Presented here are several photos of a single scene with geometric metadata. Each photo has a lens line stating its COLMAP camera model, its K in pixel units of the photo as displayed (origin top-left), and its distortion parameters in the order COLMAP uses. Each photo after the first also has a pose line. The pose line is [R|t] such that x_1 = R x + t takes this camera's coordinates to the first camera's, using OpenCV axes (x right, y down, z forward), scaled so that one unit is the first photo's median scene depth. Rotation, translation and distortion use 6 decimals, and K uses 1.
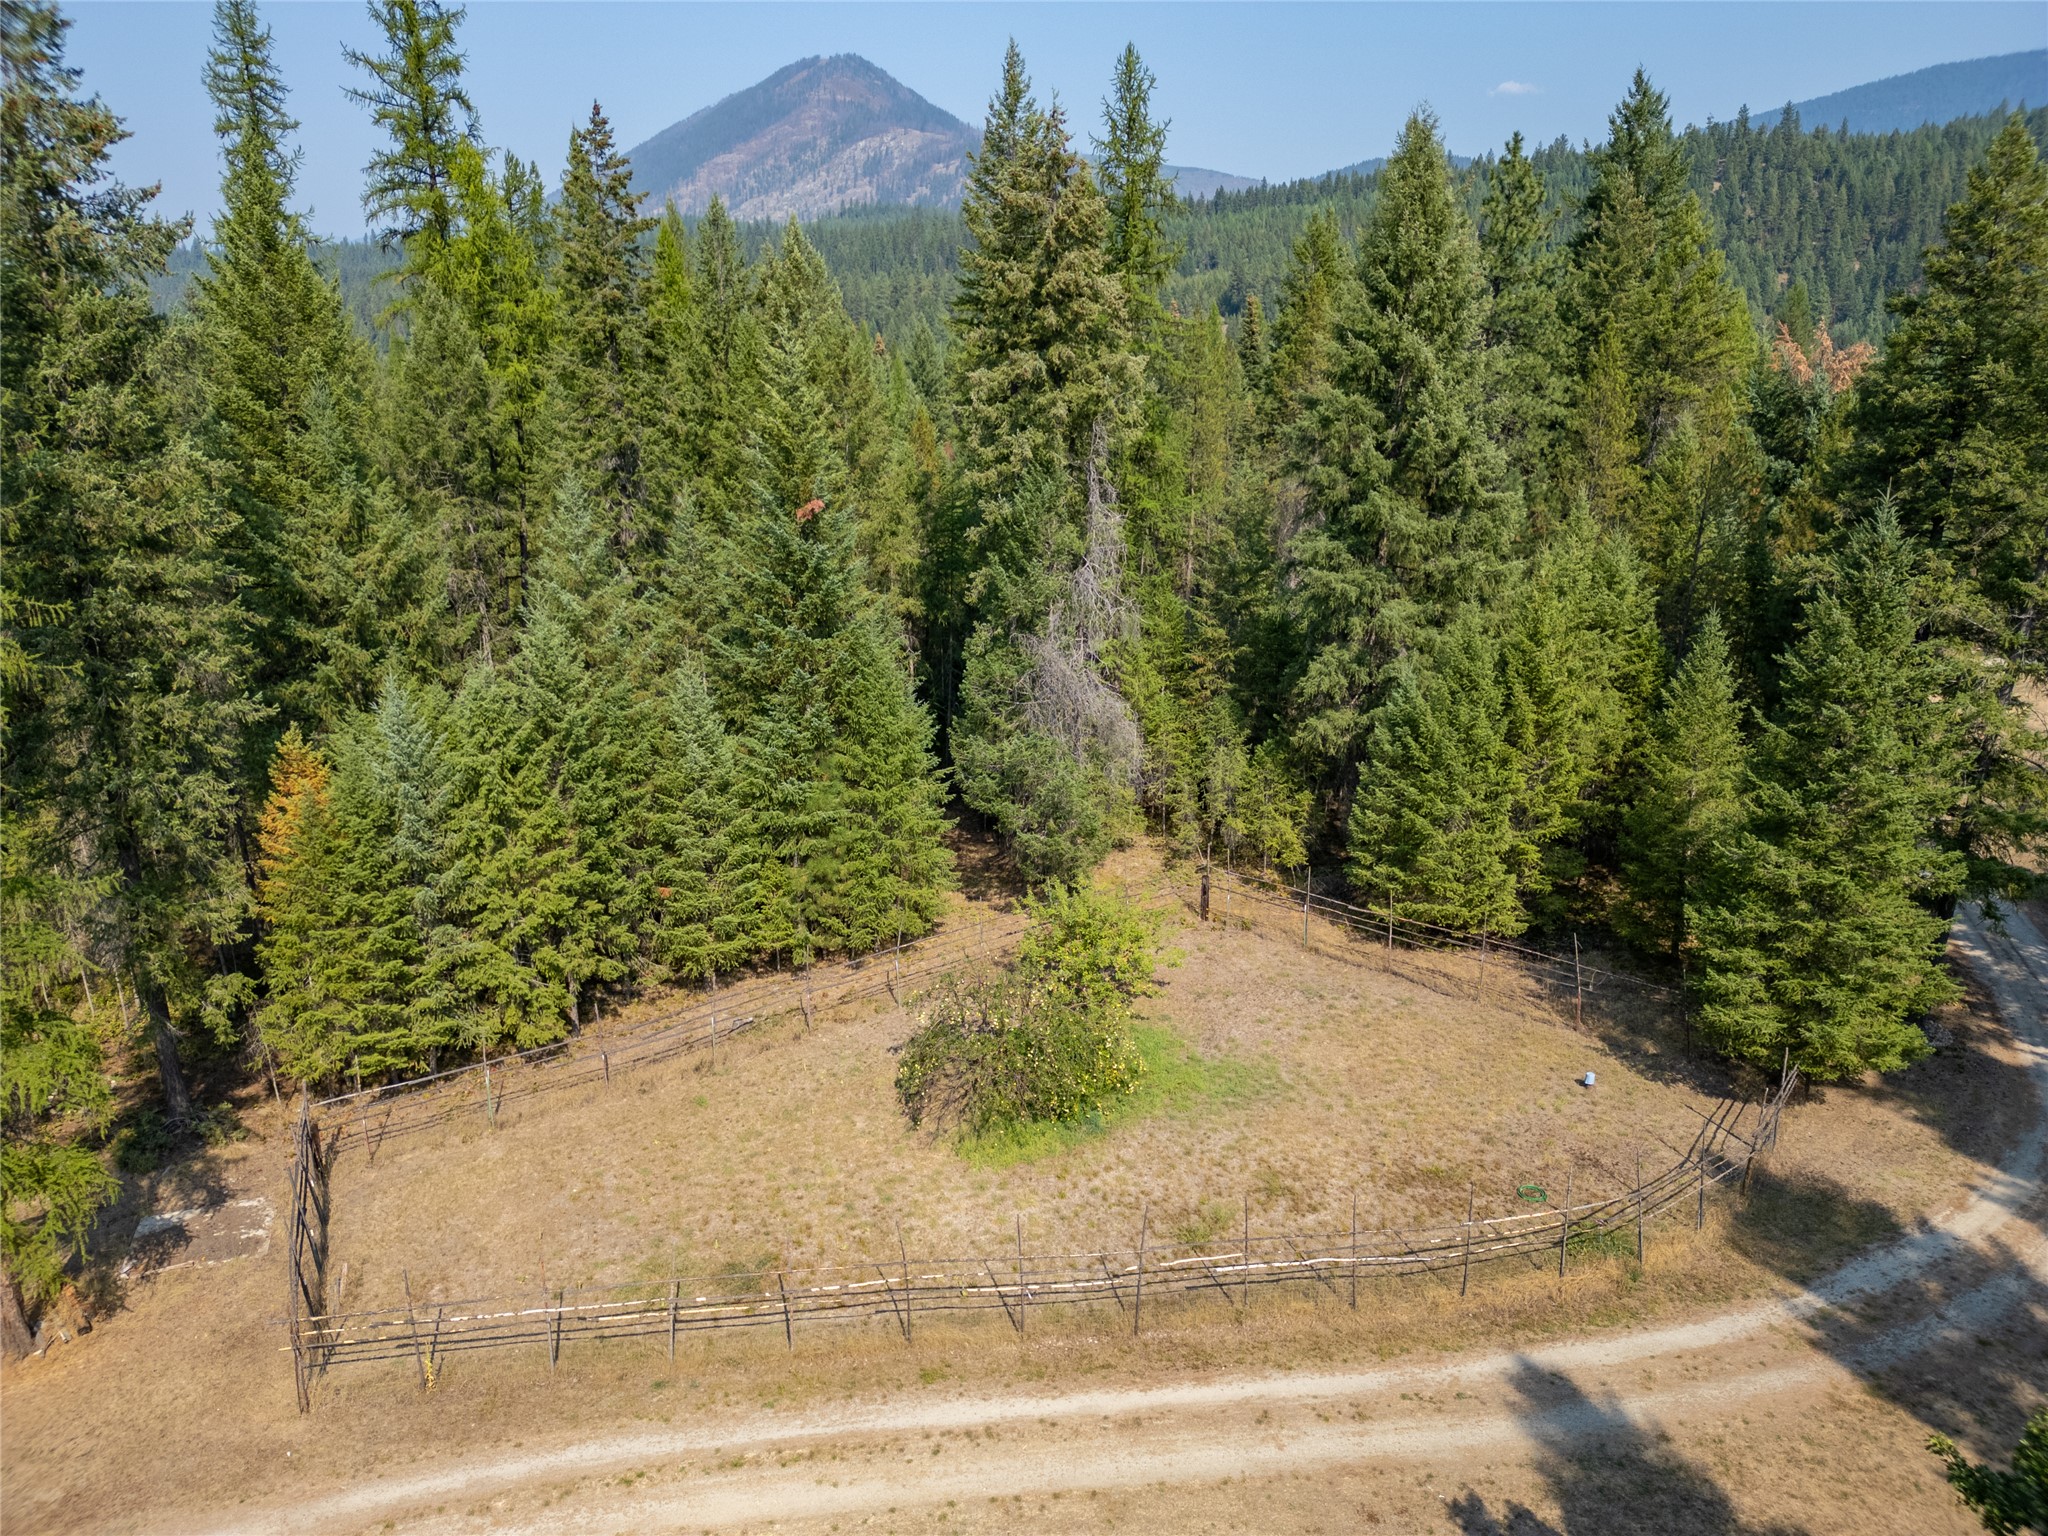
lens RADIAL K [[1427.1, 0, 1041.2], [0, 1427.1, 767.6], [0, 0, 1]] dist [0.022986, -0.020029]
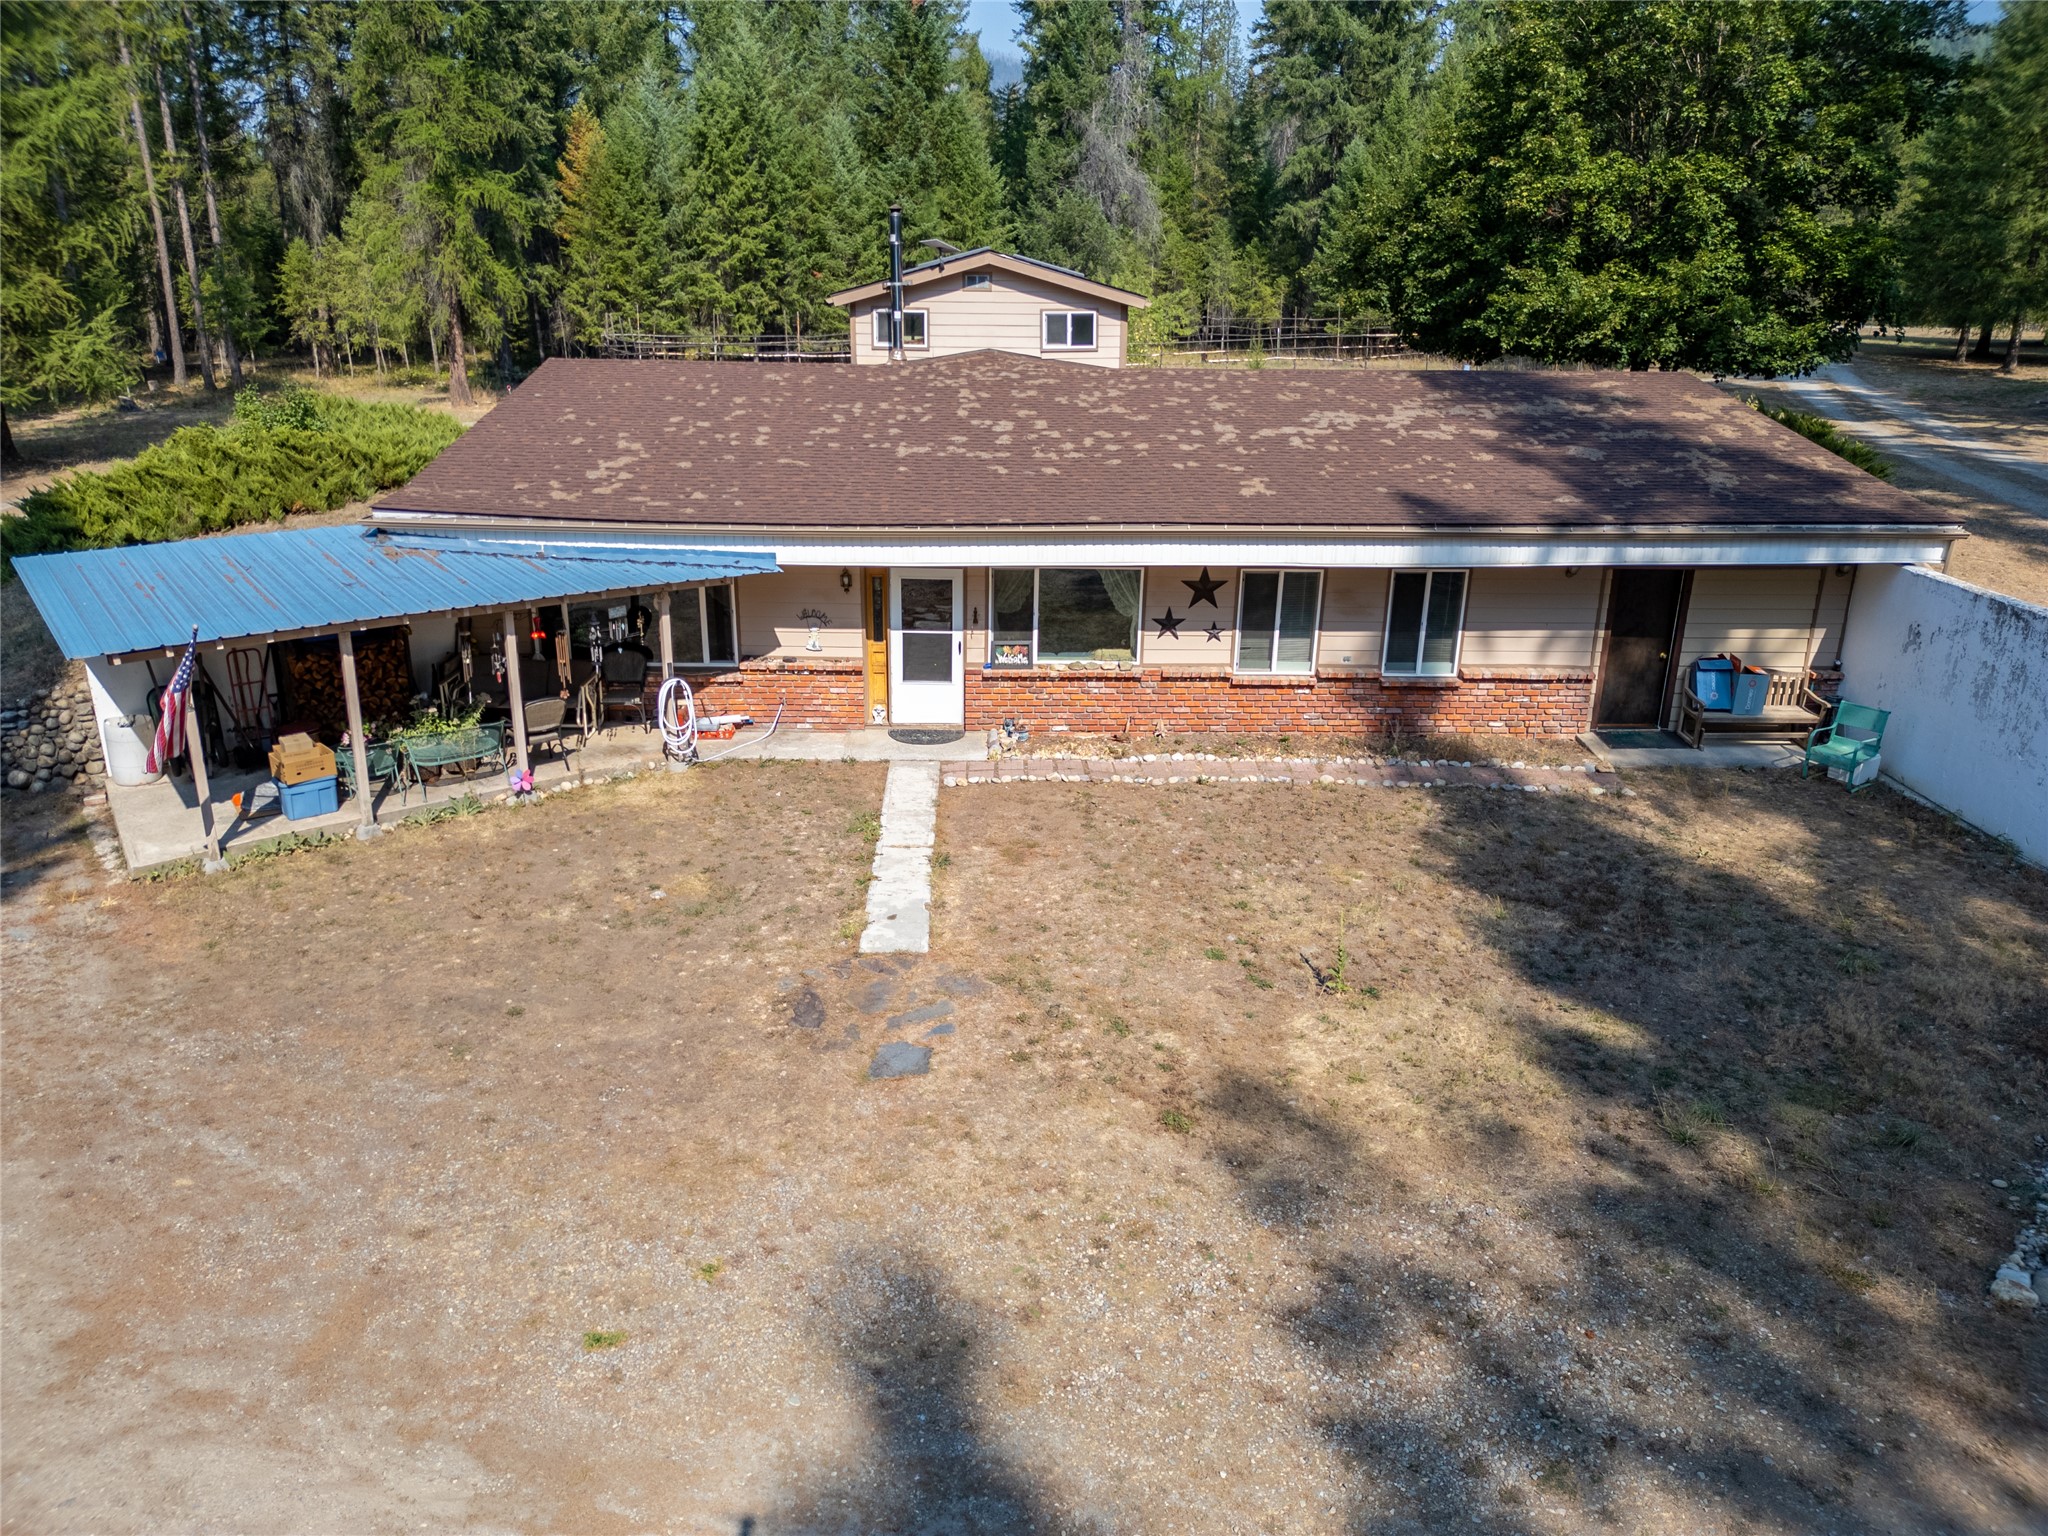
lens RADIAL K [[1427.1, 0, 1021.7], [0, 1427.1, 769.0], [0, 0, 1]] dist [0.022986, -0.020029]
pose [[0.999927, 0.008731, -0.008384, -0.044876], [-0.008373, 0.999090, 0.041812, 0.466742], [0.008742, -0.041738, 0.999090, -0.380398]]
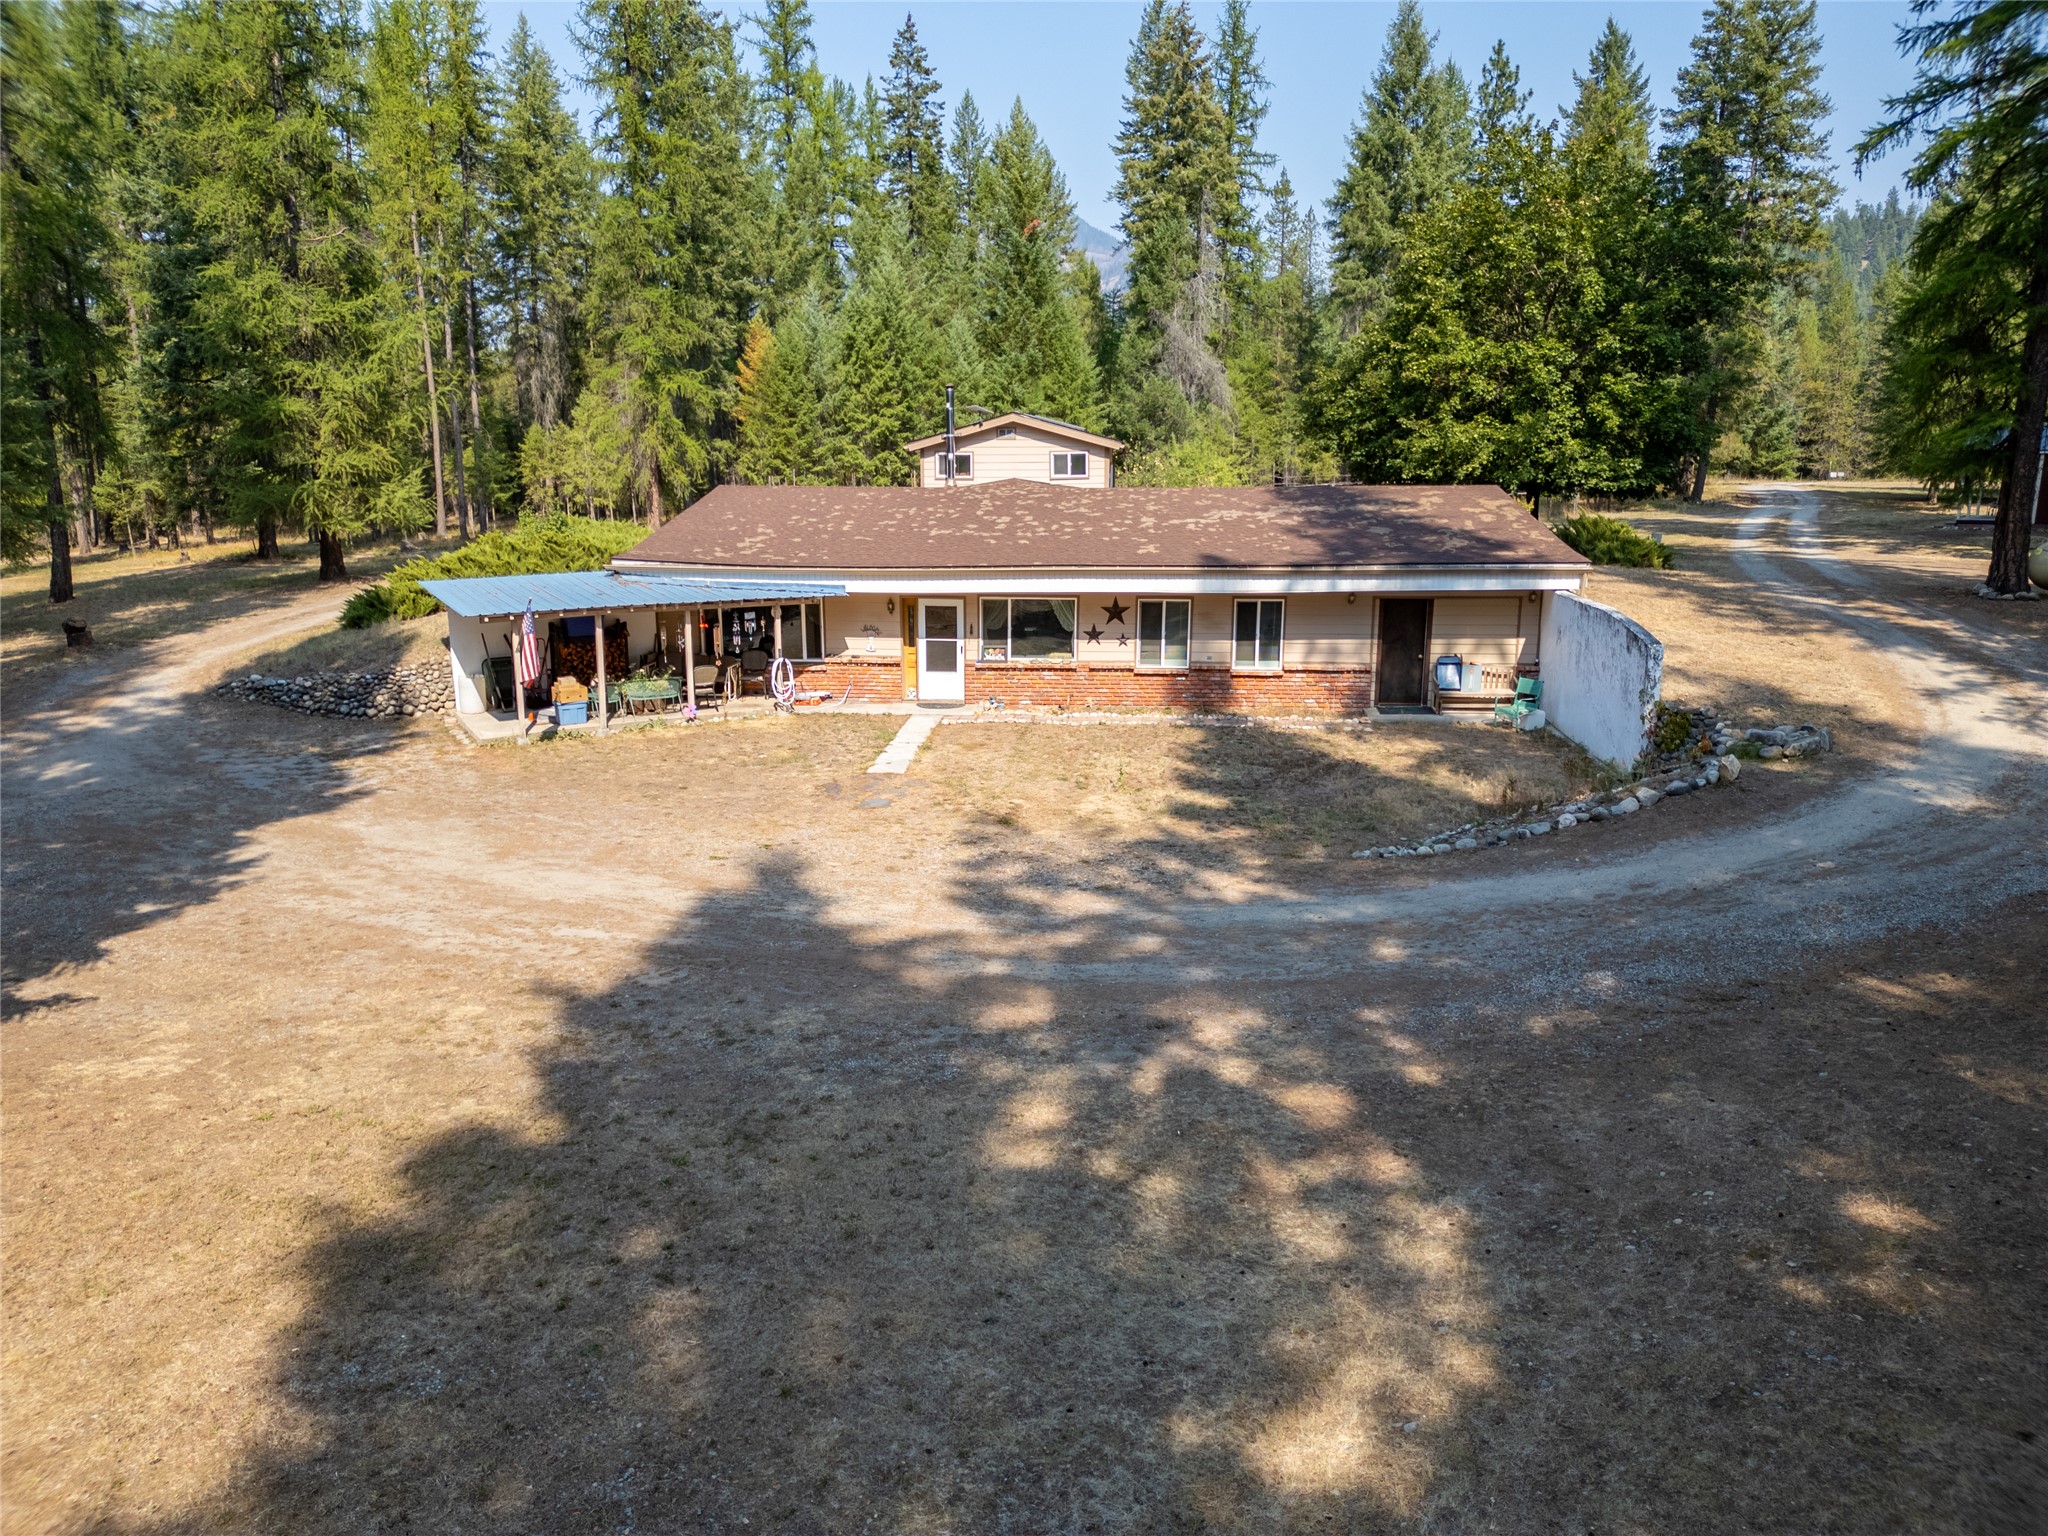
lens RADIAL K [[1427.1, 0, 1034.8], [0, 1427.1, 772.9], [0, 0, 1]] dist [0.022986, -0.020029]
pose [[0.994004, 0.014342, -0.108400, 0.031962], [-0.022252, 0.997148, -0.072114, 0.545326], [0.107057, 0.074094, 0.991488, -0.589851]]
